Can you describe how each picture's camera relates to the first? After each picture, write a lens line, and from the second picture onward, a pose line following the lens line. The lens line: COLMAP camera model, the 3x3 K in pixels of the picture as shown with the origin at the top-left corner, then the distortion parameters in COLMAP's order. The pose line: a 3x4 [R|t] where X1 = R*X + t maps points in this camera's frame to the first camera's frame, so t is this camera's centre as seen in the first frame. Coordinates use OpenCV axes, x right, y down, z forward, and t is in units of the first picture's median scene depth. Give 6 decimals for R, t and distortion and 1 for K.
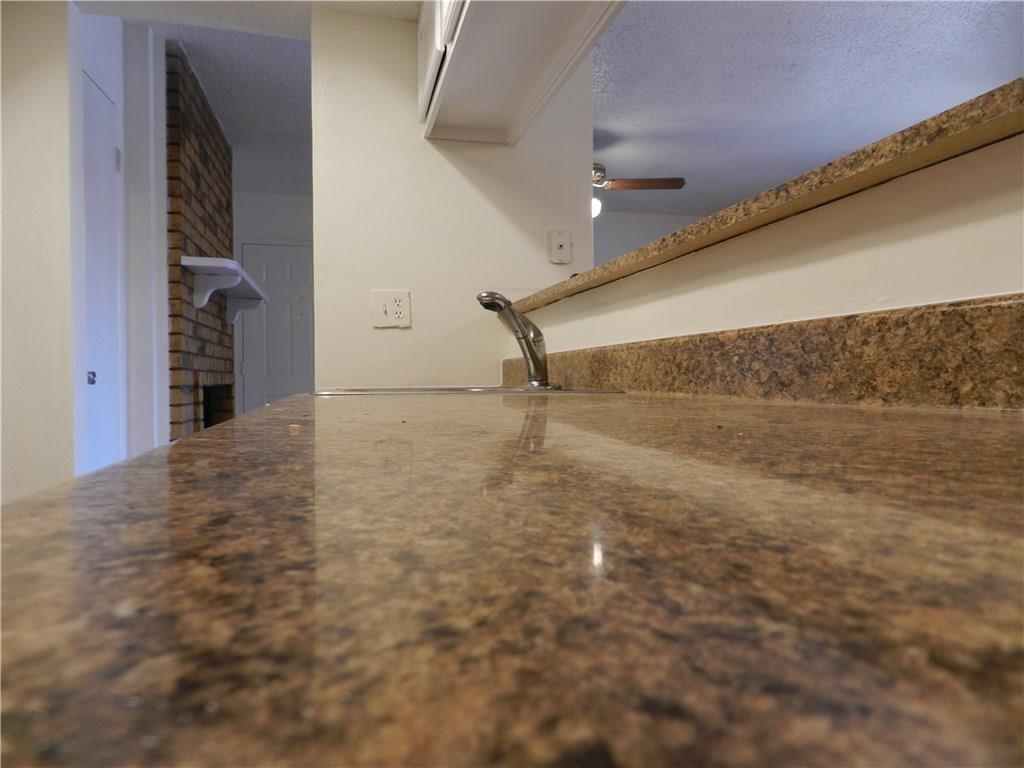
lens RADIAL K [[690.9, 0, 511.6], [0, 690.9, 384.1], [0, 0, 1]] dist [0.019052, -0.009838]
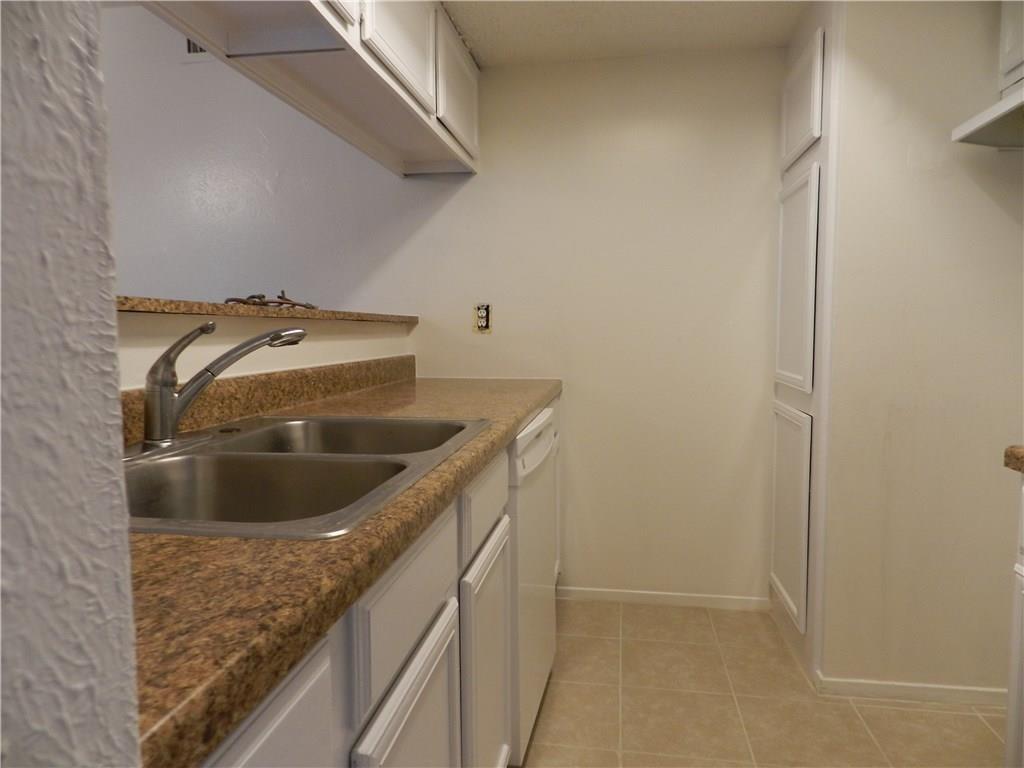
lens RADIAL K [[690.9, 0, 509.9], [0, 690.9, 382.2], [0, 0, 1]] dist [0.019052, -0.009838]
pose [[-0.925858, -0.026979, 0.376906, -0.906429], [0.006754, 0.996107, 0.087893, -0.196143], [-0.377810, 0.083923, -0.922072, 2.434863]]
